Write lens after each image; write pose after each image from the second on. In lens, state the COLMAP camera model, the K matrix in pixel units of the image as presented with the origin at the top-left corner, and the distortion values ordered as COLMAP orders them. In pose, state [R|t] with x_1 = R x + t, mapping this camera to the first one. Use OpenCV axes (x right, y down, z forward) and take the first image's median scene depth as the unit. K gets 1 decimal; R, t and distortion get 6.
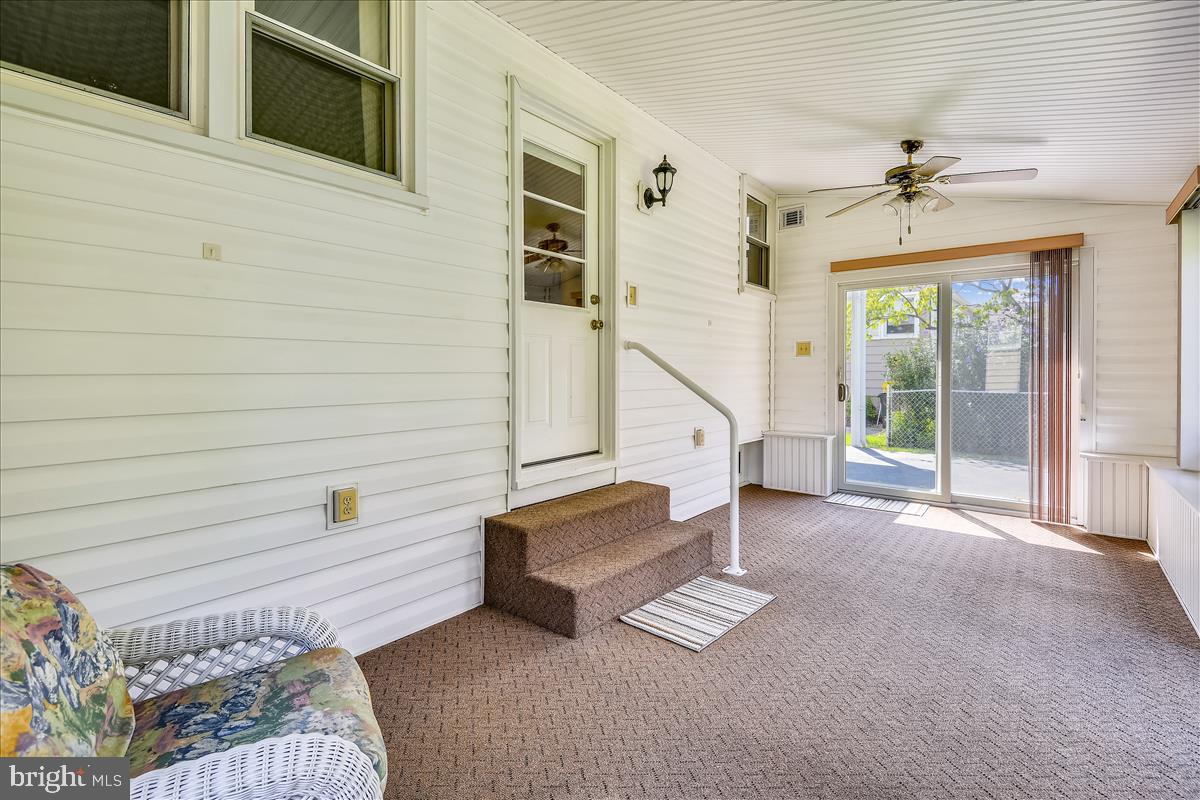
lens RADIAL K [[554.3, 0, 601.5], [0, 554.3, 386.6], [0, 0, 1]] dist [0.000895, -0.000092]
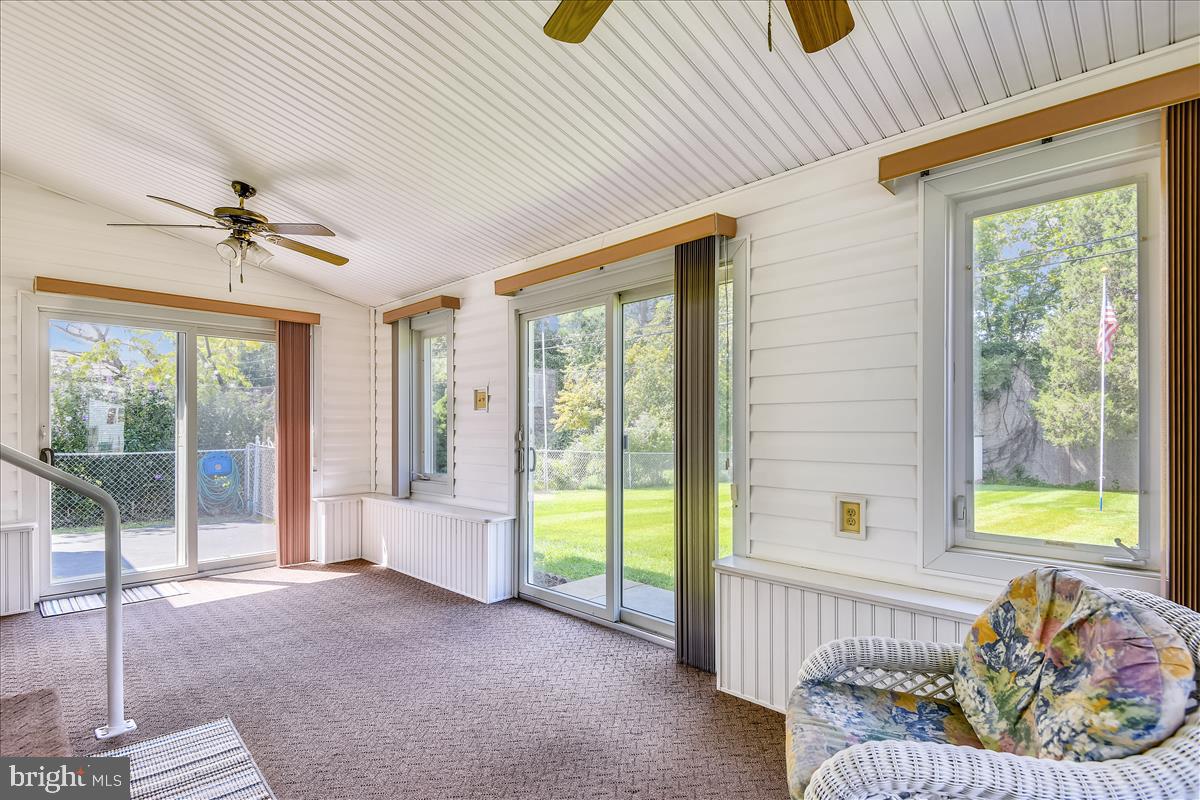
lens RADIAL K [[588.0, 0, 600.5], [0, 588.0, 429.6], [0, 0, 1]] dist [0.000001, -0.000095]
pose [[0.093866, -0.001315, 0.995584, -0.373319], [0.034751, 0.999394, -0.001957, -0.004457], [-0.994978, 0.034781, 0.093855, 0.315766]]
